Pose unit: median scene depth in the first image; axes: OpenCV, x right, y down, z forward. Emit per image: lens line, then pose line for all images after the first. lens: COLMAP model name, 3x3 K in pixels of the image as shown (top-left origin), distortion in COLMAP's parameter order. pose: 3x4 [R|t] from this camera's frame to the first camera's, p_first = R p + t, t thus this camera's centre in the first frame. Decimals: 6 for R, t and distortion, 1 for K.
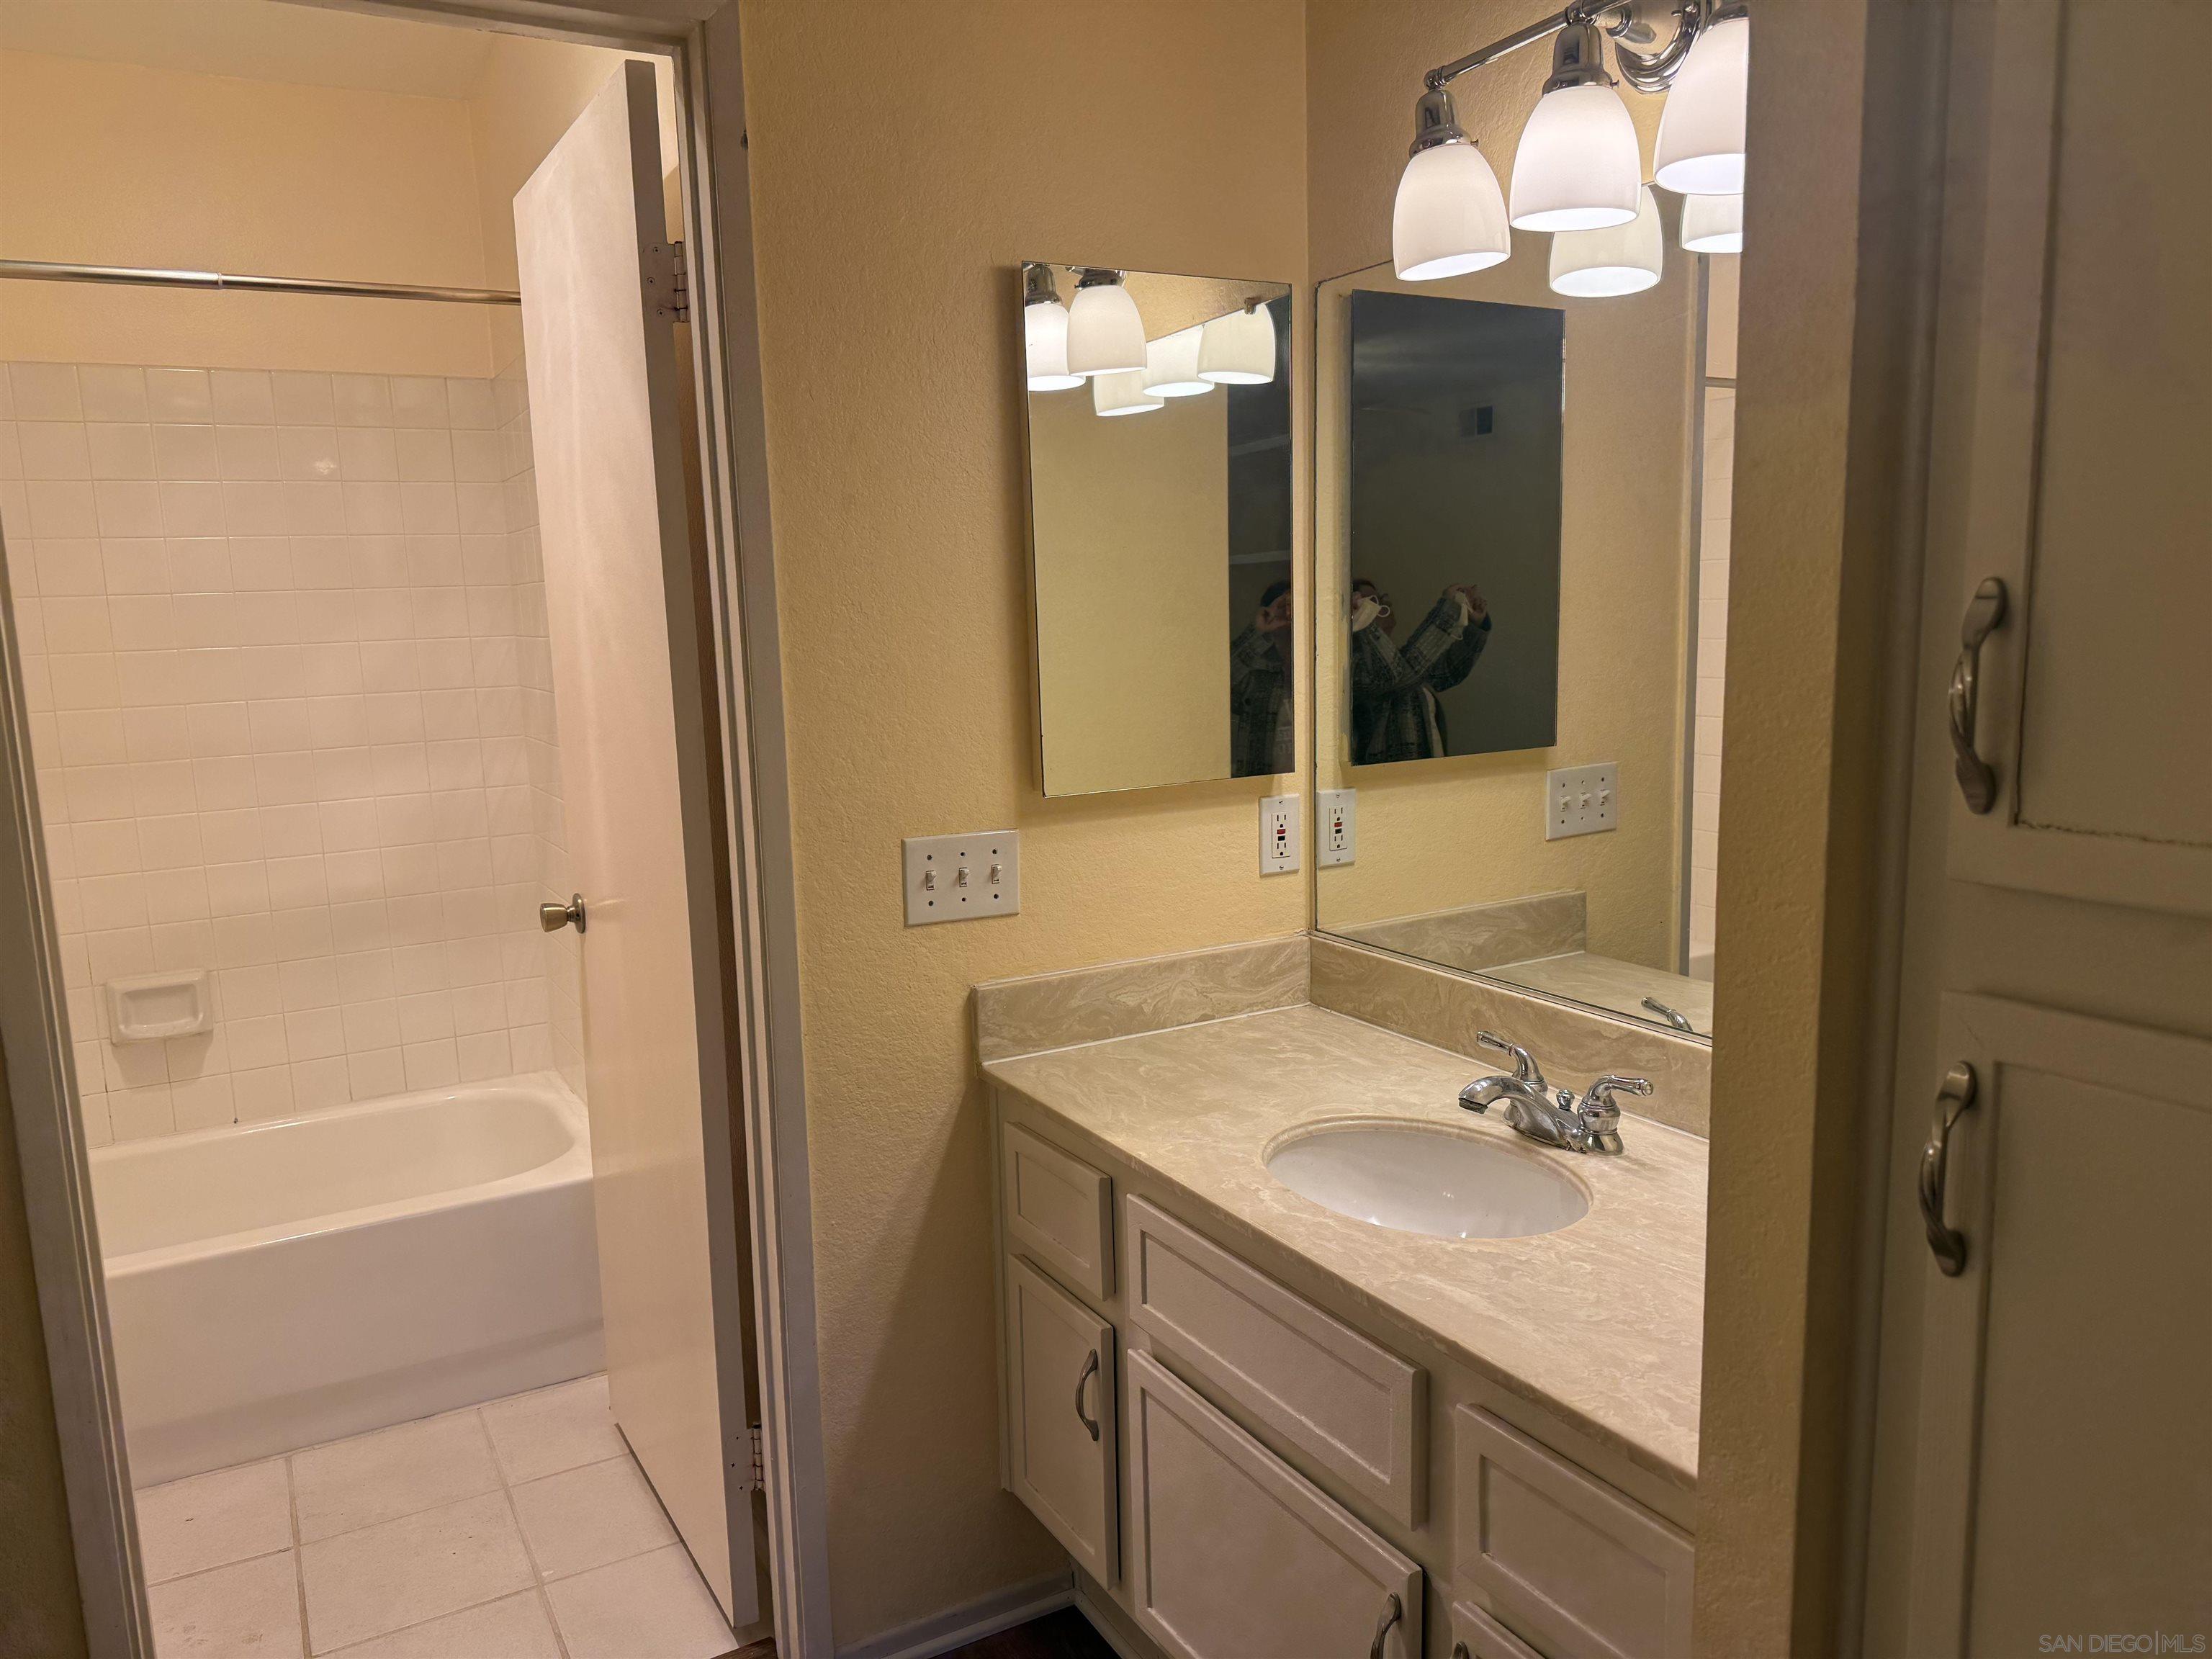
lens RADIAL K [[1572.0, 0, 1084.6], [0, 1572.0, 825.3], [0, 0, 1]] dist [0.038287, -0.067781]
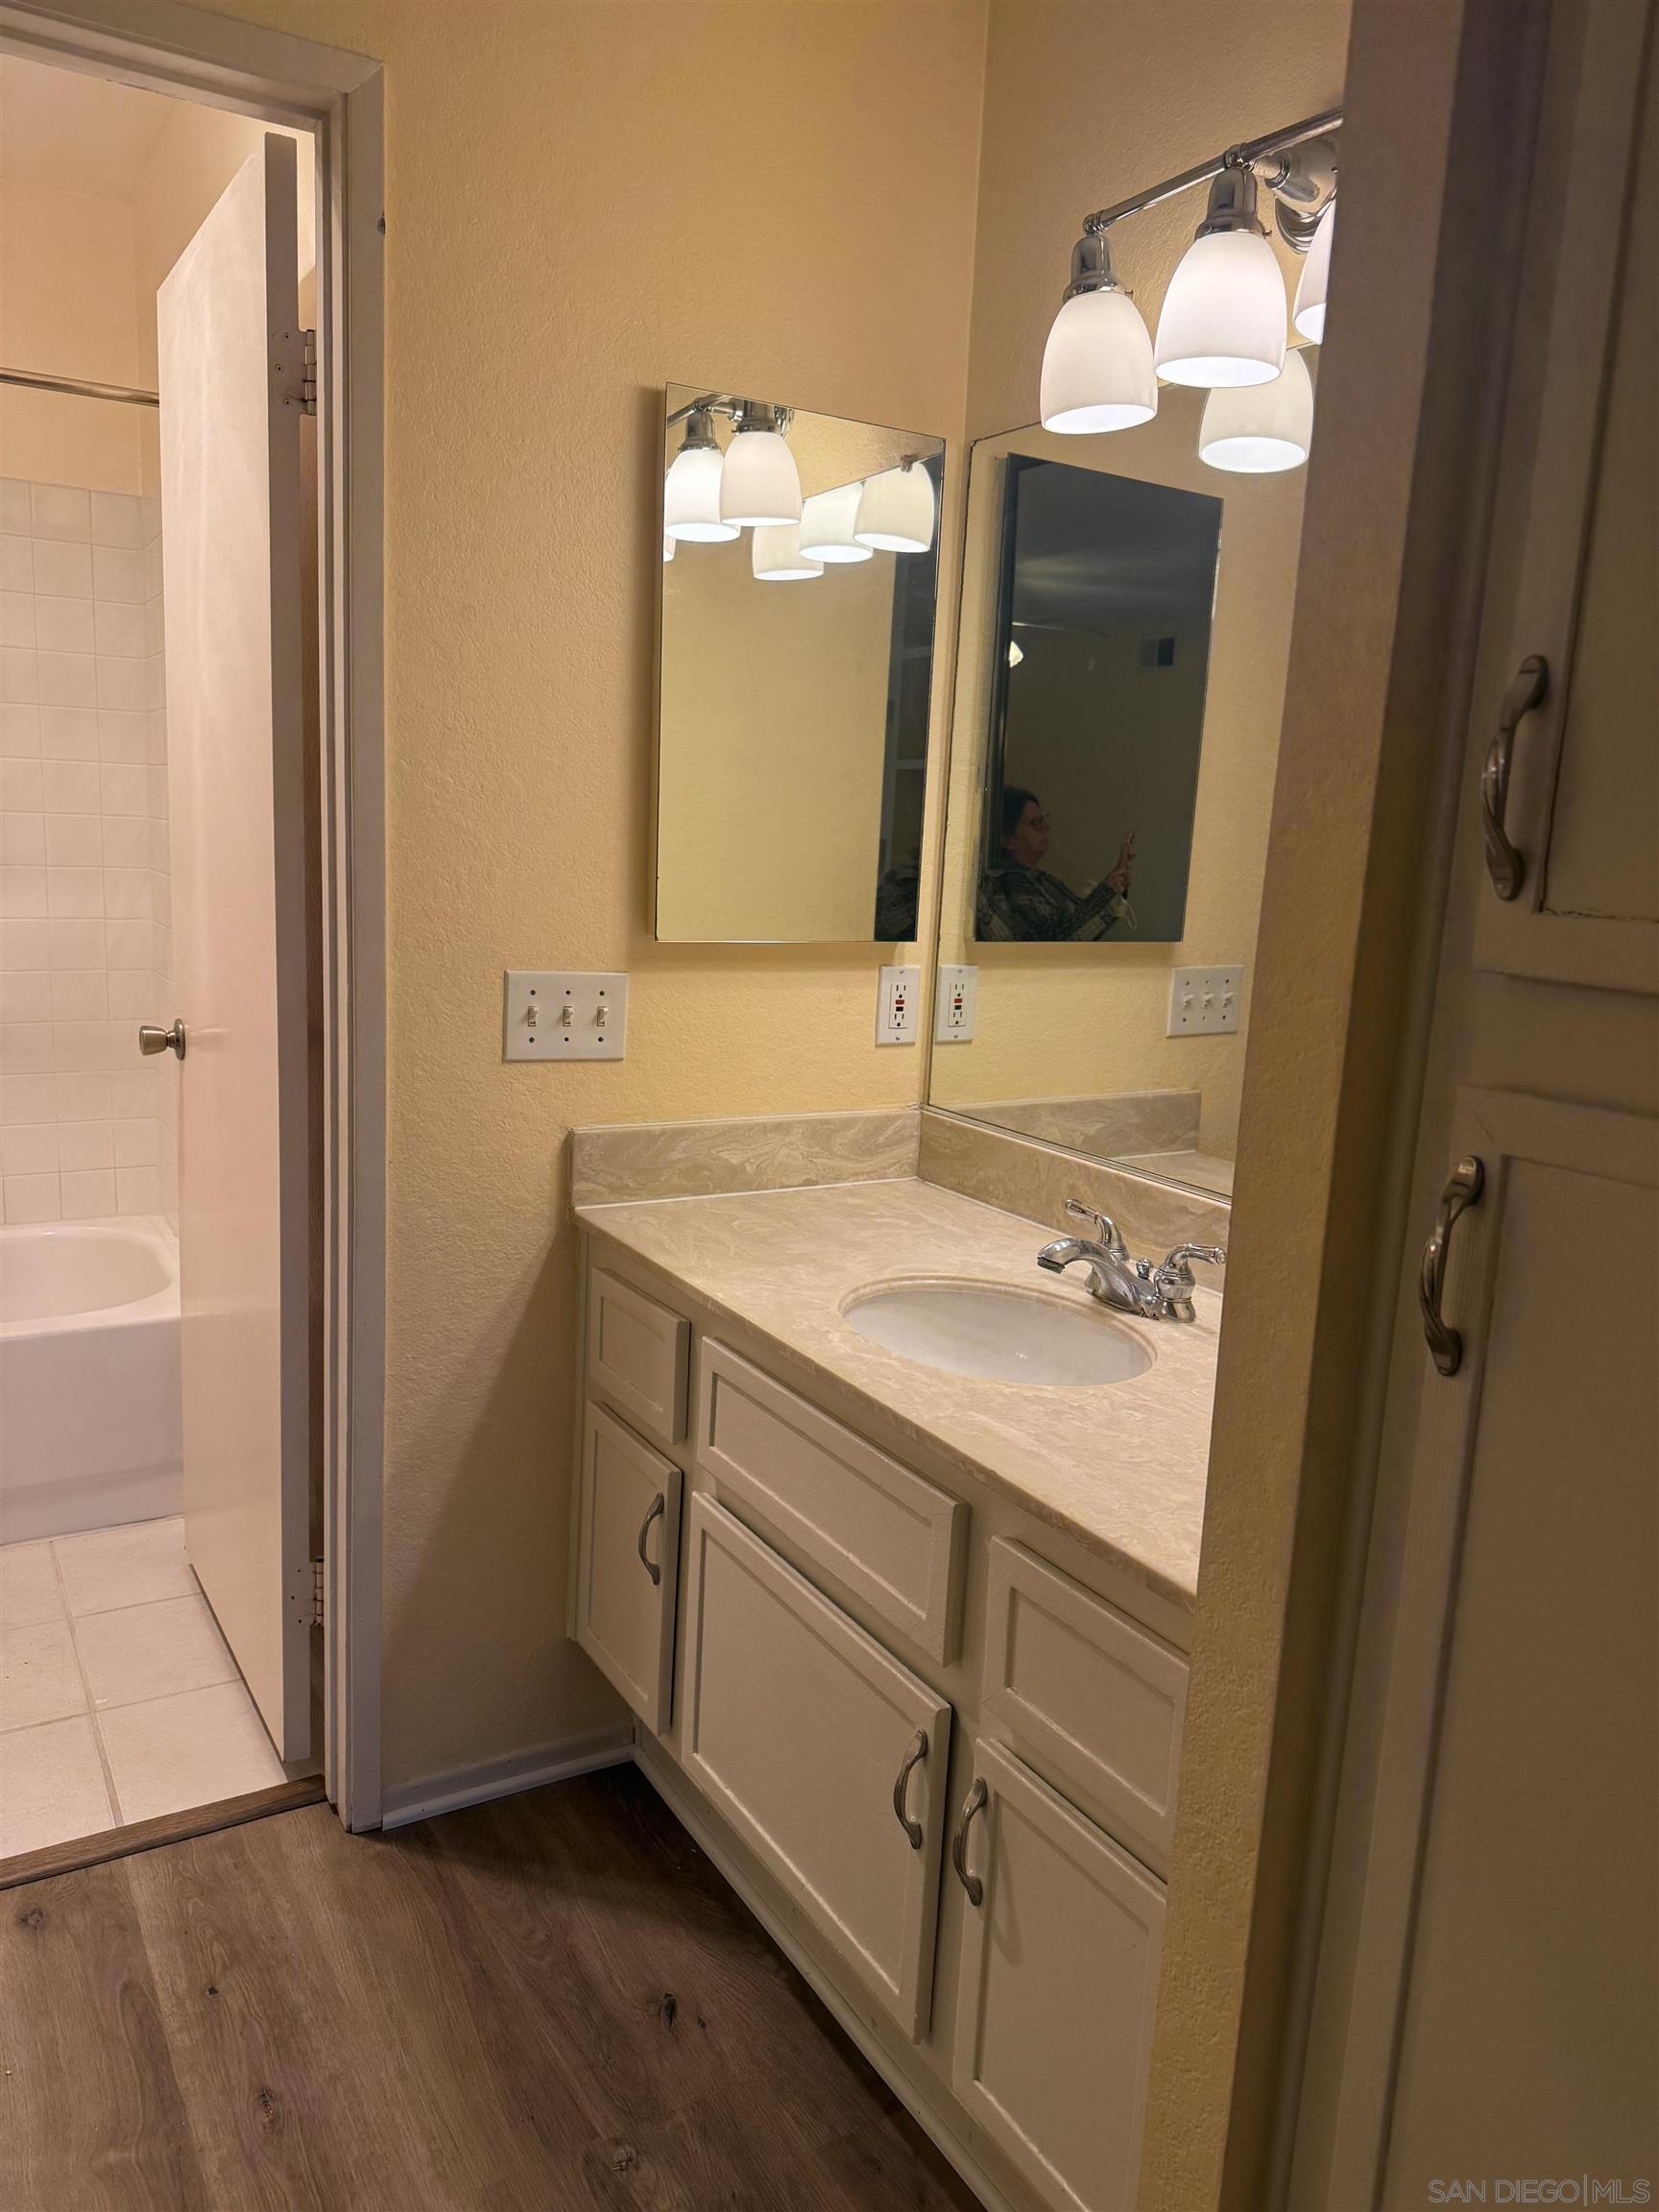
lens RADIAL K [[1572.0, 0, 820.0], [0, 1572.0, 1091.9], [0, 0, 1]] dist [0.038287, -0.067781]
pose [[0.996629, 0.070951, 0.041177, 0.045503], [-0.071888, 0.997176, 0.021715, 0.050157], [-0.039520, -0.024602, 0.998916, 0.013742]]
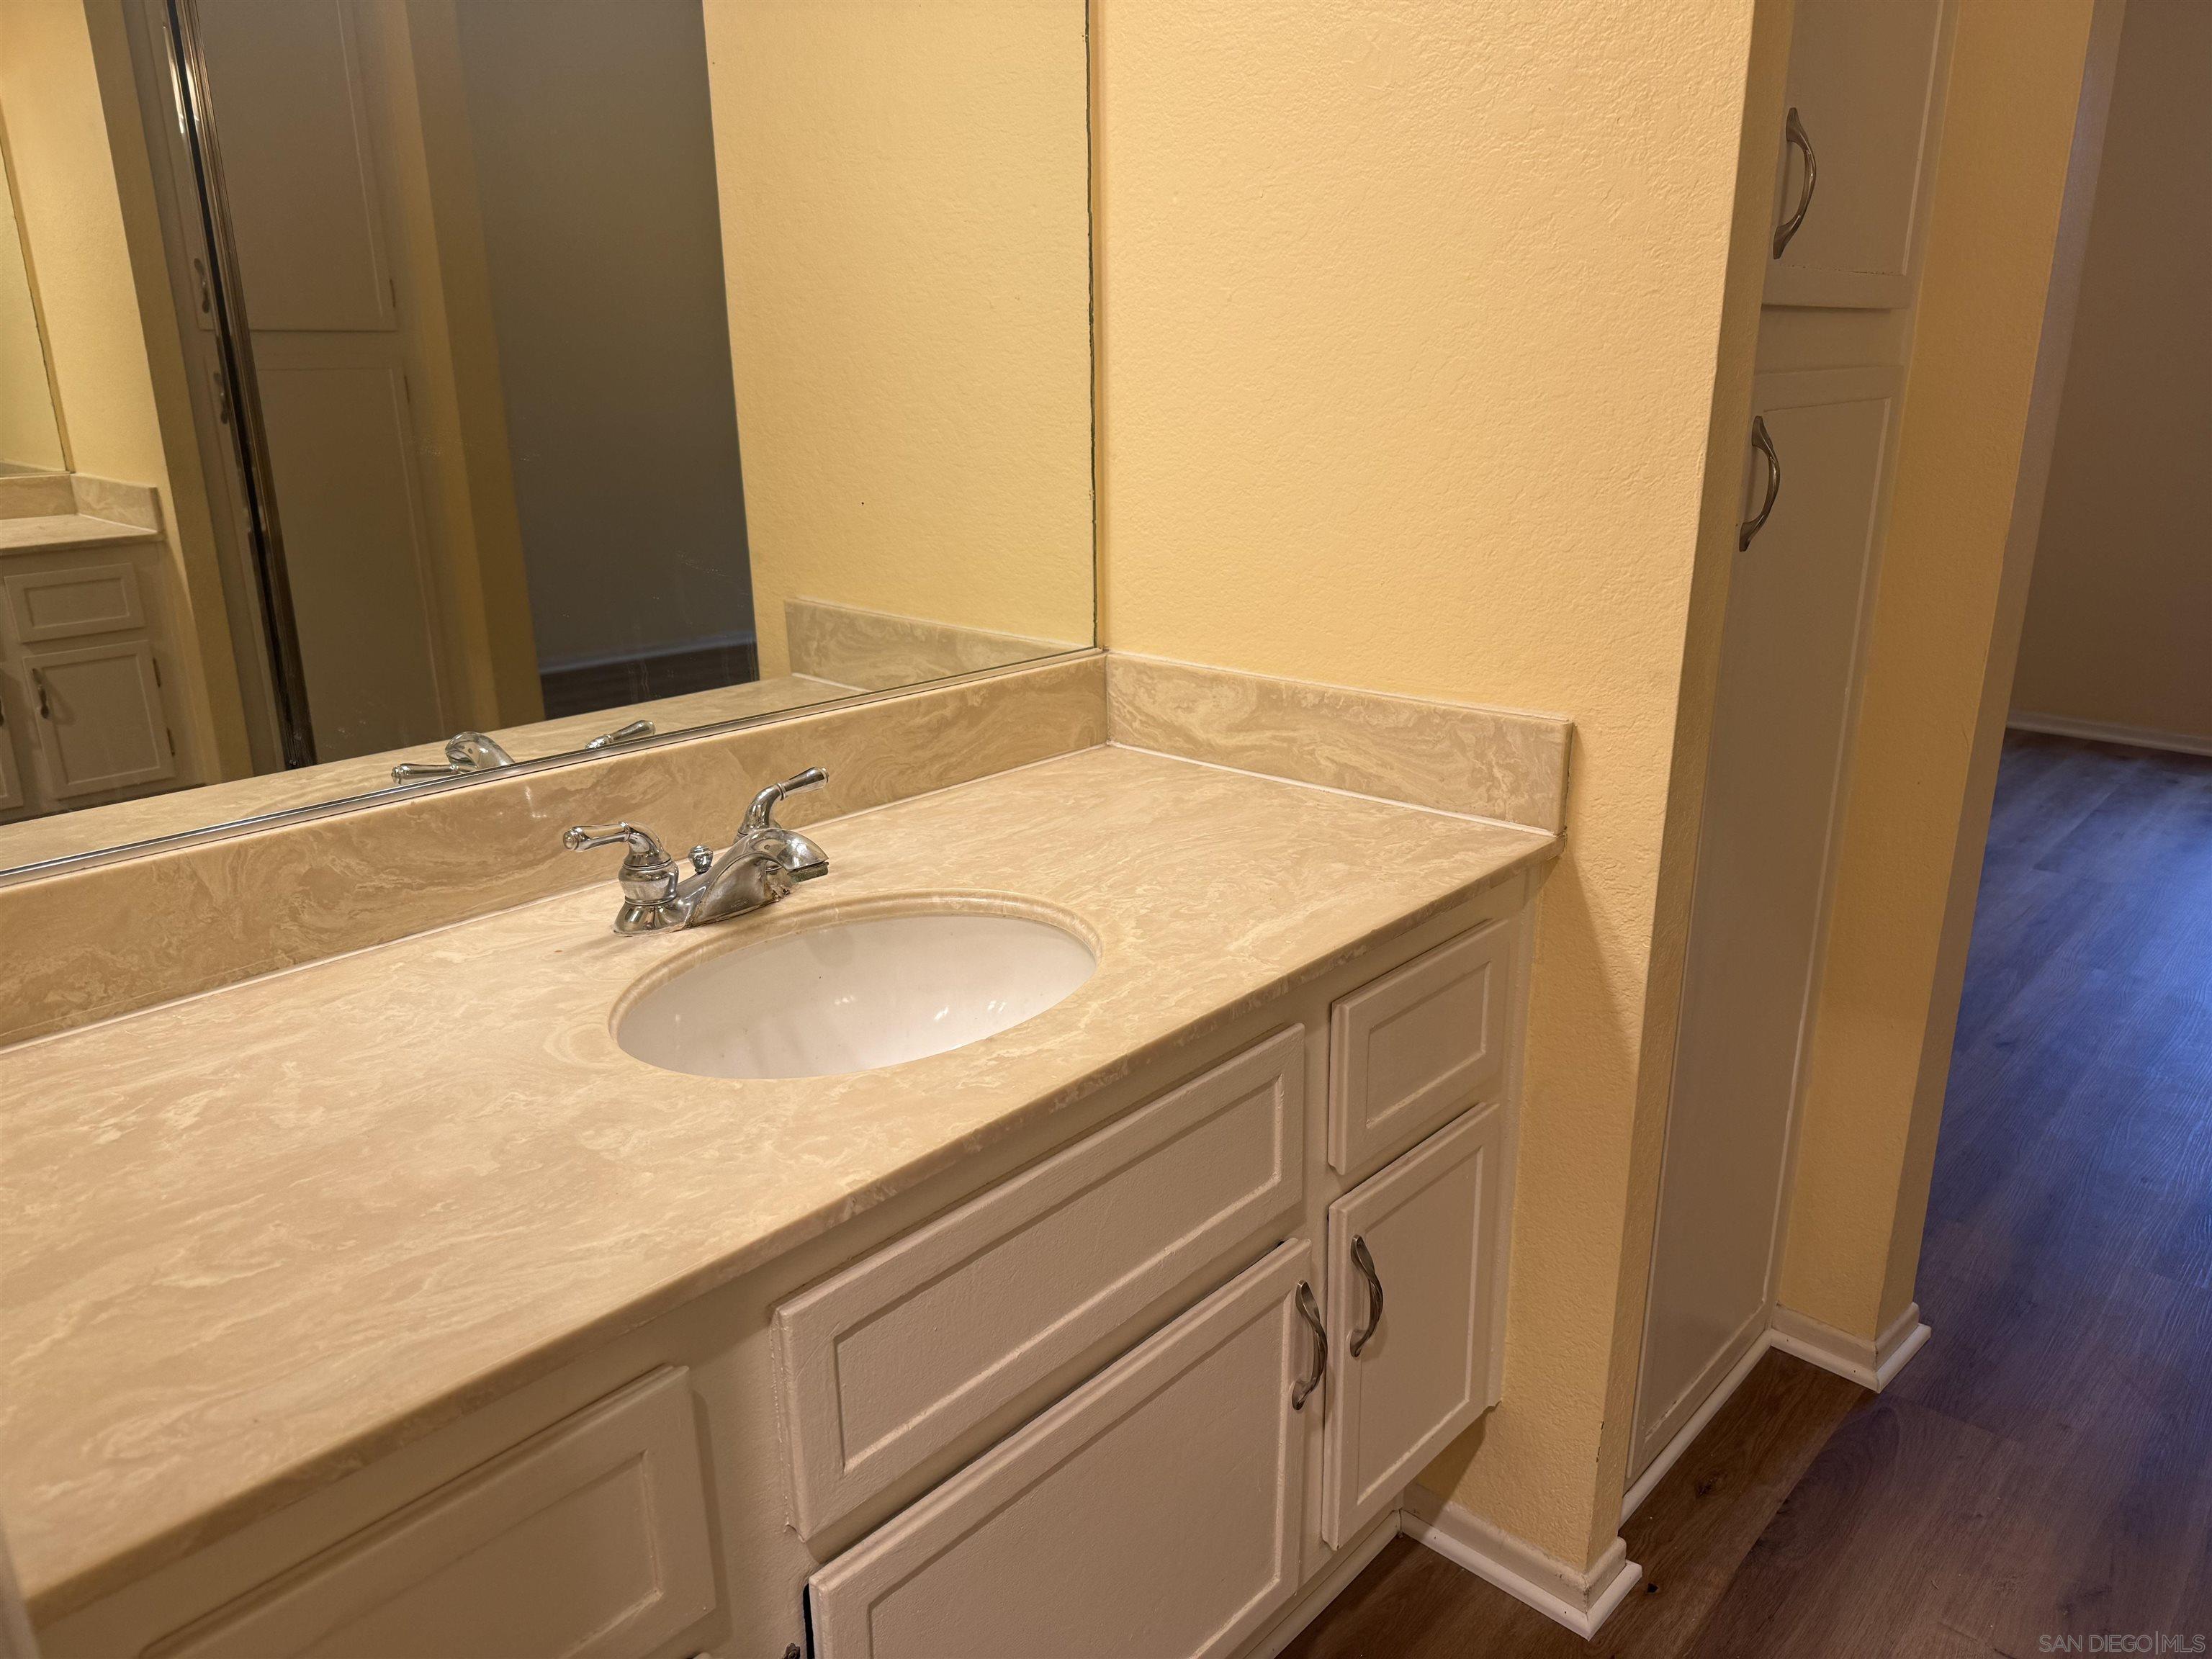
lens RADIAL K [[1572.0, 0, 1125.2], [0, 1572.0, 839.9], [0, 0, 1]] dist [0.038287, -0.067781]
pose [[-0.346343, -0.251614, 0.903735, -0.364767], [0.147264, 0.936833, 0.317266, -0.028833], [-0.926477, 0.242970, -0.287412, 0.926244]]
